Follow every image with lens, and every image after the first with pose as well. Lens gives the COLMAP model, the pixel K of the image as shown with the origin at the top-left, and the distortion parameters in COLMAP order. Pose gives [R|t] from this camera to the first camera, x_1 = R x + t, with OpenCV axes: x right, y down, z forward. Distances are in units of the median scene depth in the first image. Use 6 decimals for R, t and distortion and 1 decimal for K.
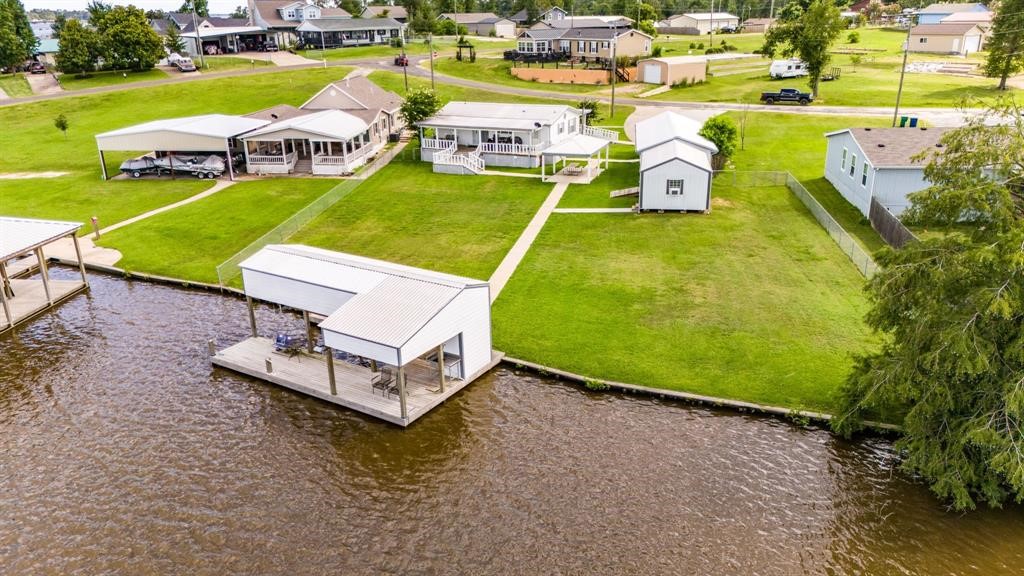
lens RADIAL K [[751.0, 0, 515.2], [0, 751.0, 289.4], [0, 0, 1]] dist [0.079843, -0.075931]
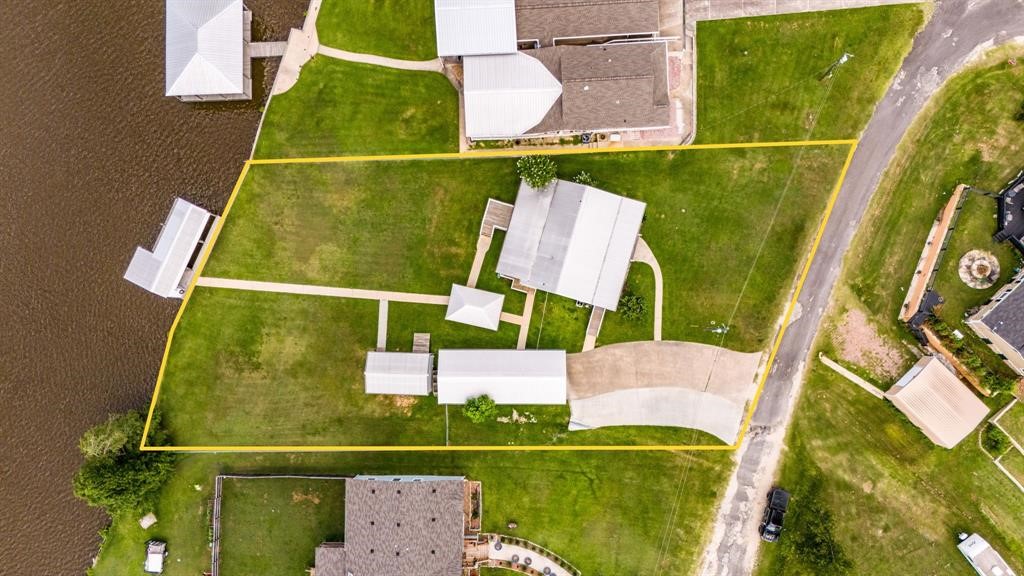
lens RADIAL K [[751.0, 0, 515.2], [0, 751.0, 289.4], [0, 0, 1]] dist [0.079843, -0.075931]
pose [[0.139788, 0.989388, -0.039643, 0.107821], [-0.312295, 0.082045, 0.946436, -1.433846], [0.939644, -0.119920, 0.320450, 0.600855]]
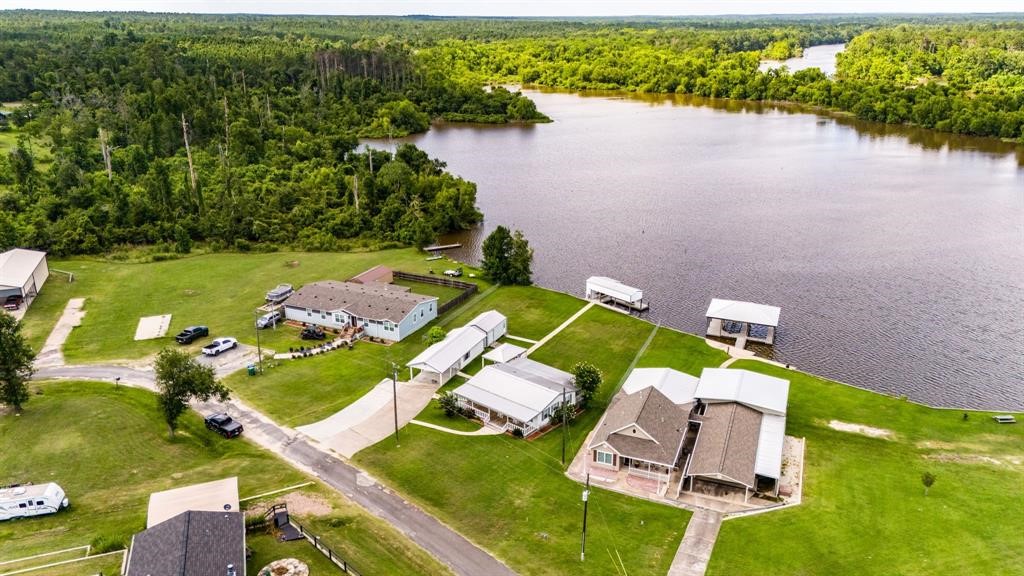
lens RADIAL K [[751.0, 0, 515.2], [0, 751.0, 289.4], [0, 0, 1]] dist [0.079843, -0.075931]
pose [[-0.963517, -0.079233, 0.255649, -0.371009], [0.103318, 0.771030, 0.628362, -1.361348], [-0.246900, 0.631851, -0.734714, 2.105598]]
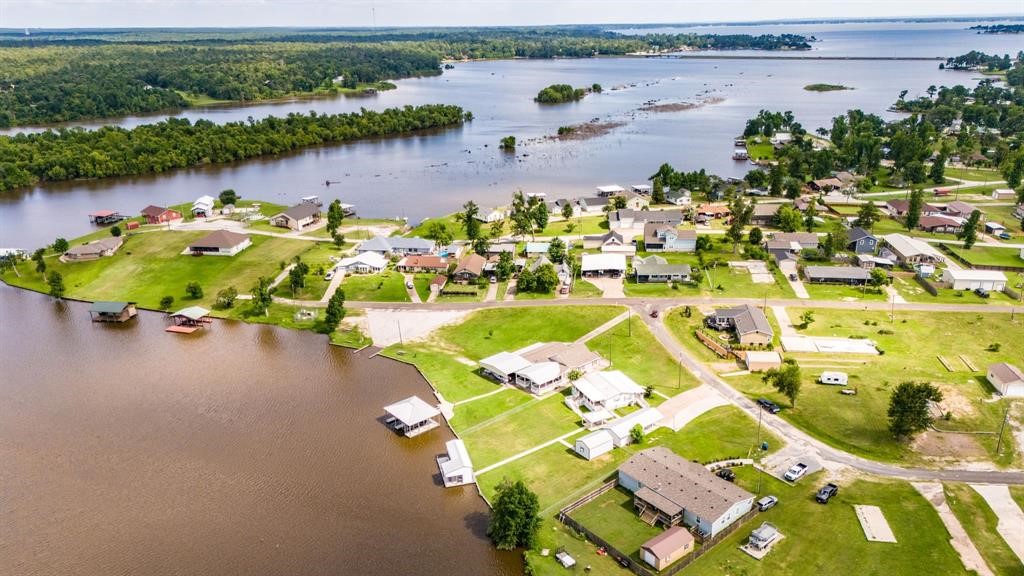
lens RADIAL K [[751.0, 0, 515.2], [0, 751.0, 289.4], [0, 0, 1]] dist [0.079843, -0.075931]
pose [[0.735717, 0.227742, -0.637851, 1.444135], [-0.231236, 0.969645, 0.079493, -0.747168], [0.636593, 0.089010, 0.766046, -1.290643]]
